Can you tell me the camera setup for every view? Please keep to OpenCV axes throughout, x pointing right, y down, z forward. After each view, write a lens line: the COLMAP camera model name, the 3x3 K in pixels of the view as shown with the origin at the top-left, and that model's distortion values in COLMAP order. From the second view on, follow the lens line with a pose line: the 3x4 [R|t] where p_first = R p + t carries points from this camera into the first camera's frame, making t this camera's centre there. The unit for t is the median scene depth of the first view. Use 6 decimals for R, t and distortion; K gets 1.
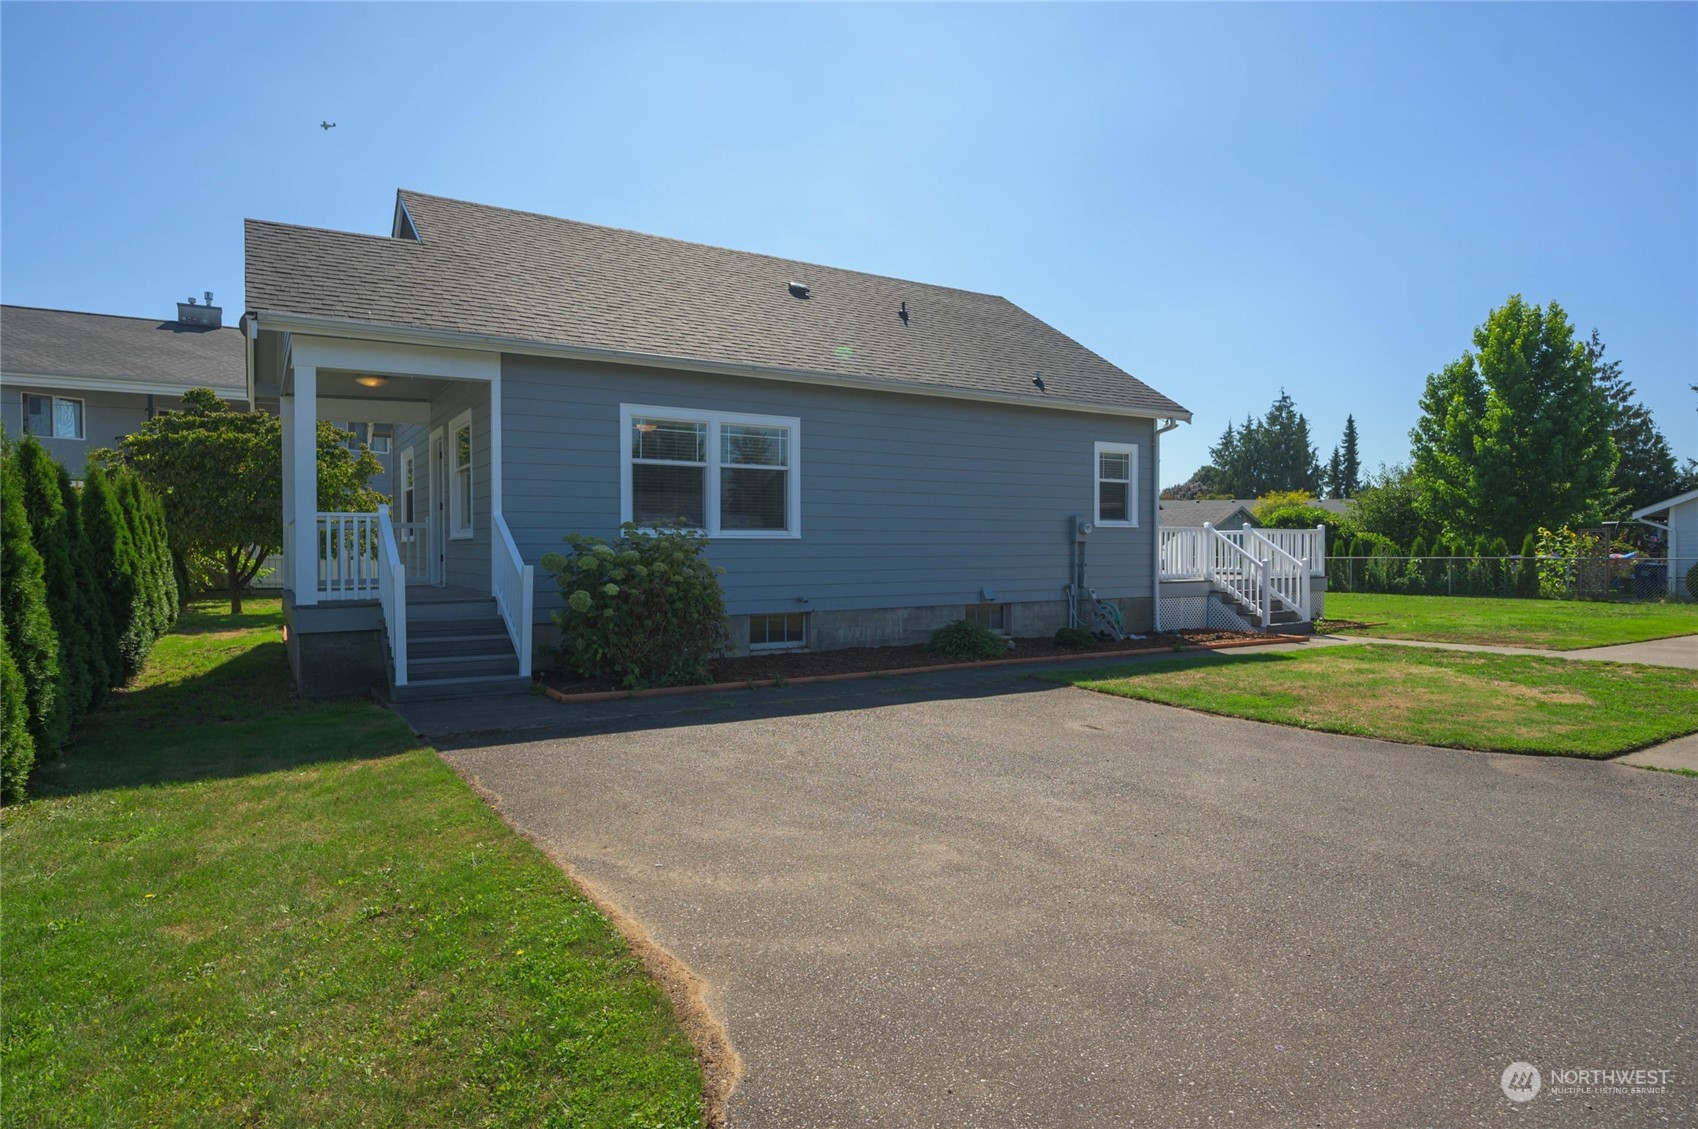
lens RADIAL K [[960.9, 0, 845.3], [0, 960.9, 563.4], [0, 0, 1]] dist [0.005546, 0.000137]
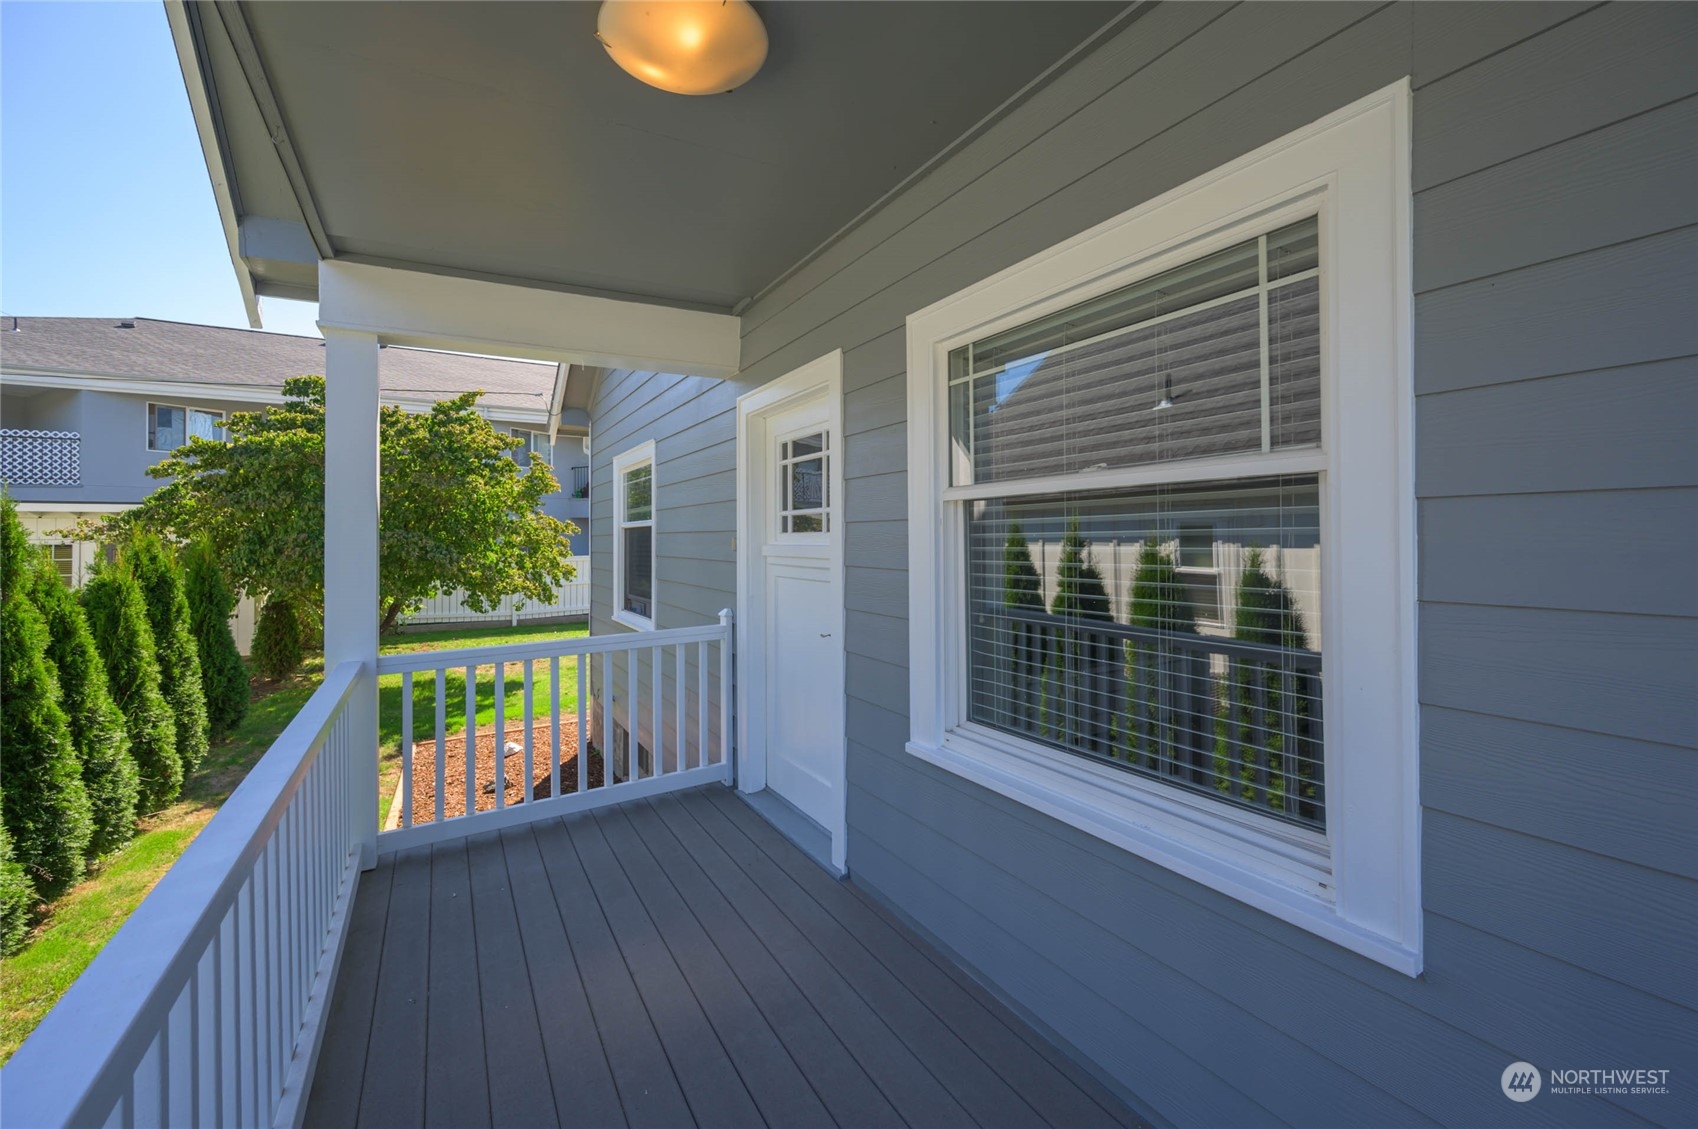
lens RADIAL K [[673.4, 0, 858.0], [0, 673.4, 532.6], [0, 0, 1]] dist [-0.002811, -0.000100]
pose [[0.999981, -0.004324, 0.004302, -0.363265], [0.004432, 0.999669, -0.025339, -0.069399], [-0.004191, 0.025358, 0.999670, 0.689365]]
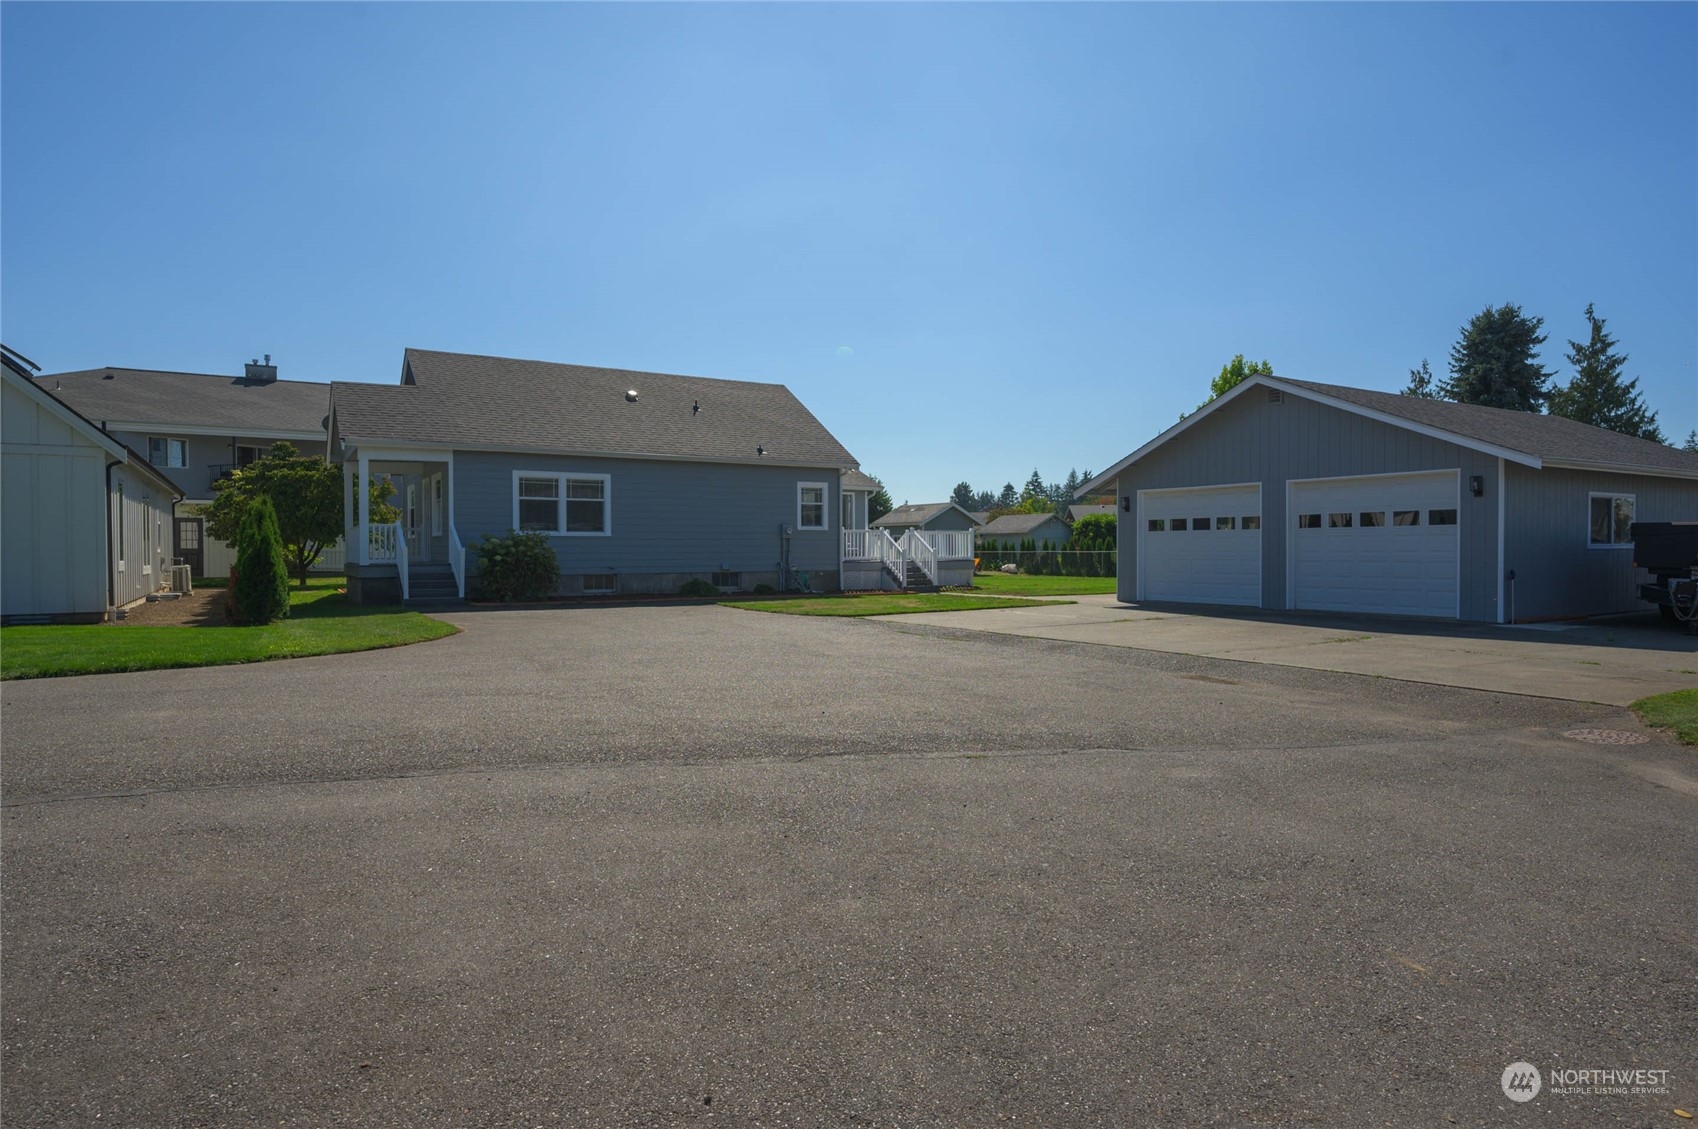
lens RADIAL K [[960.9, 0, 843.7], [0, 960.9, 563.3], [0, 0, 1]] dist [0.005546, 0.000137]
pose [[0.999944, 0.000101, -0.010536, 0.371038], [-0.000110, 1.000000, -0.000836, 0.025499], [0.010536, 0.000837, 0.999944, -0.785631]]
